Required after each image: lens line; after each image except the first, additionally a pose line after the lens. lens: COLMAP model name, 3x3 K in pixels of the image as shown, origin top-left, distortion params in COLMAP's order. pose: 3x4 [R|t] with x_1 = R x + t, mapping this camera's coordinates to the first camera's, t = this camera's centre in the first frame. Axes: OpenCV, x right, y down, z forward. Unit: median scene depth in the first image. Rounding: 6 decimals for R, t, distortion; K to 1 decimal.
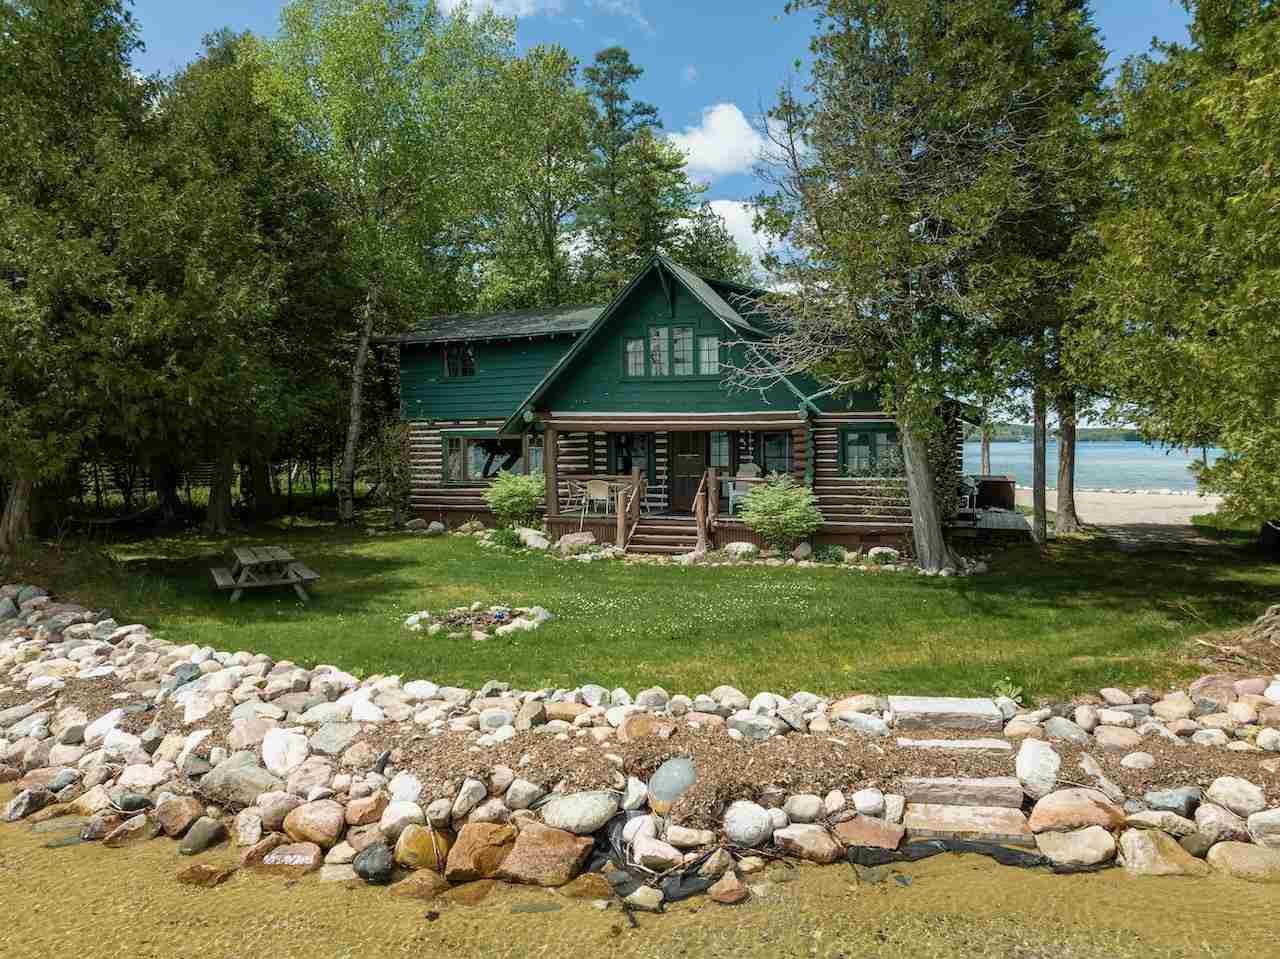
lens RADIAL K [[904.6, 0, 640.5], [0, 904.6, 475.9], [0, 0, 1]] dist [-0.038971, 0.001822]
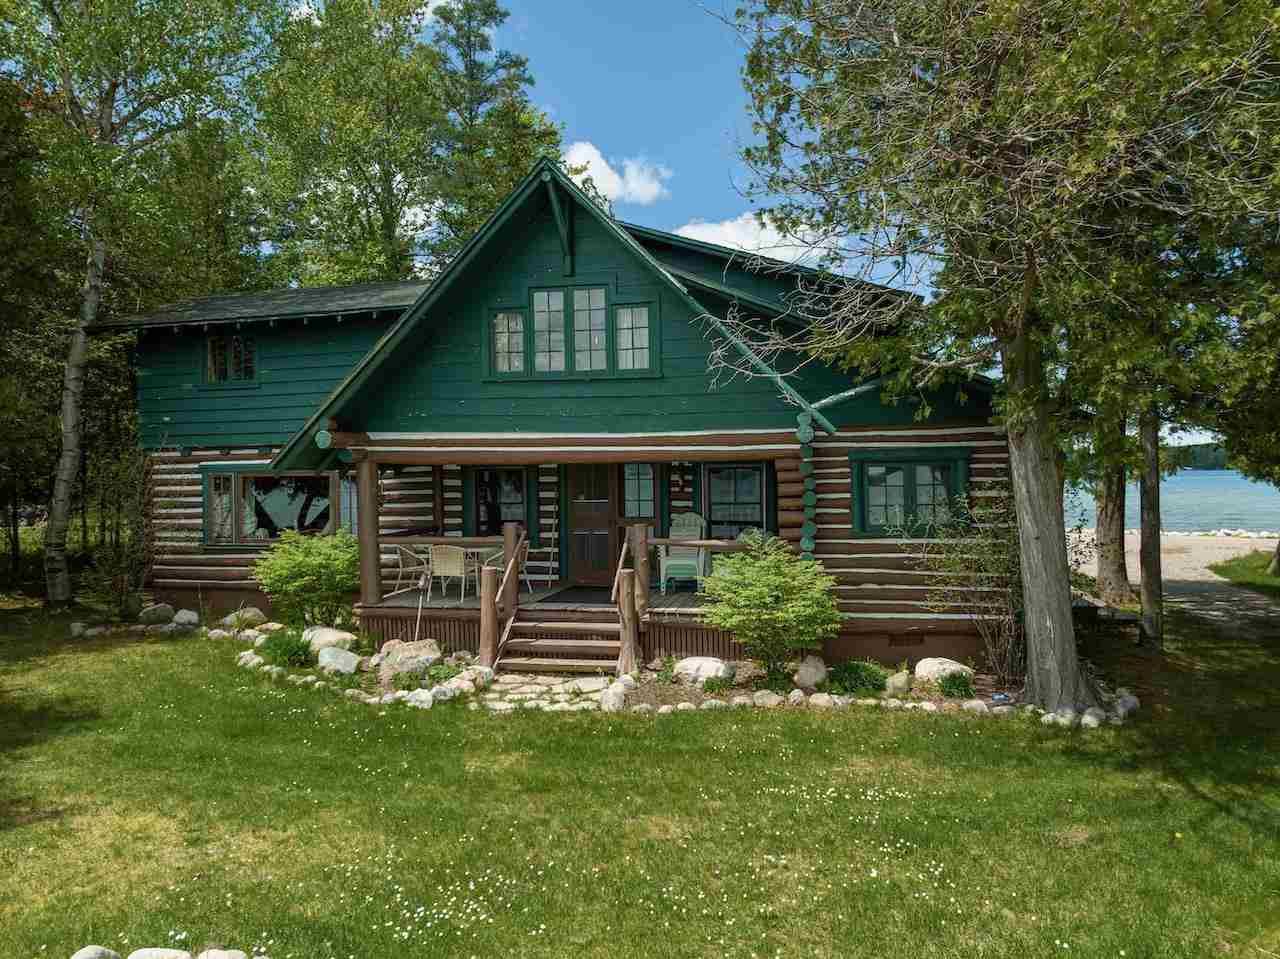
lens RADIAL K [[904.6, 0, 643.4], [0, 904.6, 483.2], [0, 0, 1]] dist [-0.038971, 0.001822]
pose [[0.987701, -0.006333, 0.156228, -0.011580], [0.010864, 0.999544, -0.028163, -0.018311], [-0.155979, 0.029514, 0.987319, 0.388261]]
